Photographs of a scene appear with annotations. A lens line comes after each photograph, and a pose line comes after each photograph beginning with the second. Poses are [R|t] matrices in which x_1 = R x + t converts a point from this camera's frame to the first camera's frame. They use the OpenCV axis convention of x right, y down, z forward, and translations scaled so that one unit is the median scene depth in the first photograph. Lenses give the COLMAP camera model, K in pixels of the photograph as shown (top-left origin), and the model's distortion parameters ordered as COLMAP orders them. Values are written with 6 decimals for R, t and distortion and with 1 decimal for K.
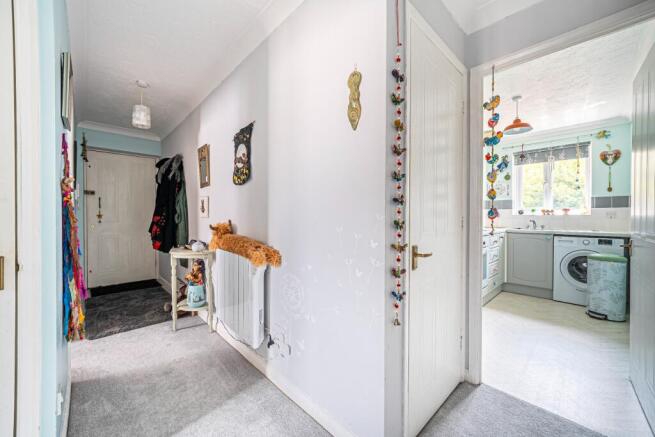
lens RADIAL K [[264.5, 0, 327.5], [0, 264.5, 218.5], [0, 0, 1]] dist [-0.000540, 0.007178]
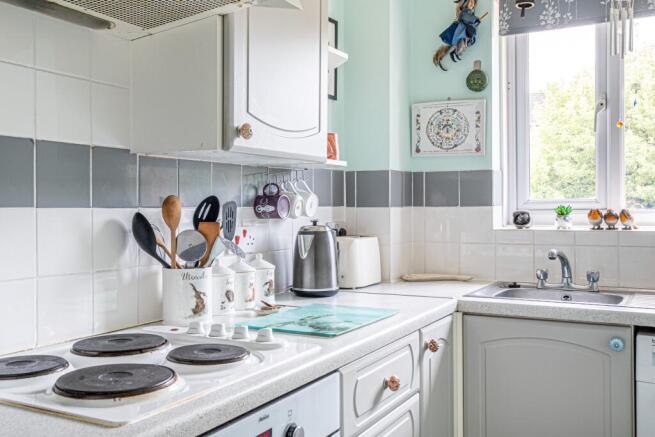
lens RADIAL K [[641.6, 0, 327.5], [0, 641.6, 218.5], [0, 0, 1]] dist [0.024133, 0.011769]
pose [[0.958092, -0.013733, 0.286132, 0.429383], [0.010468, 0.999861, 0.012940, -0.039398], [-0.286270, -0.009402, 0.958103, 0.528926]]
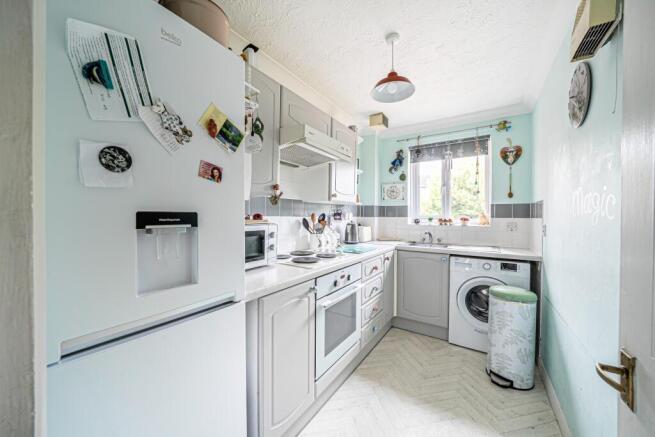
lens RADIAL K [[238.8, 0, 327.5], [0, 238.8, 218.5], [0, 0, 1]] dist [-0.000773, -0.000046]
pose [[0.979615, -0.000184, 0.200882, 0.367192], [-0.000594, 0.999993, 0.003814, -0.039995], [-0.200881, -0.003856, 0.979608, 0.398402]]
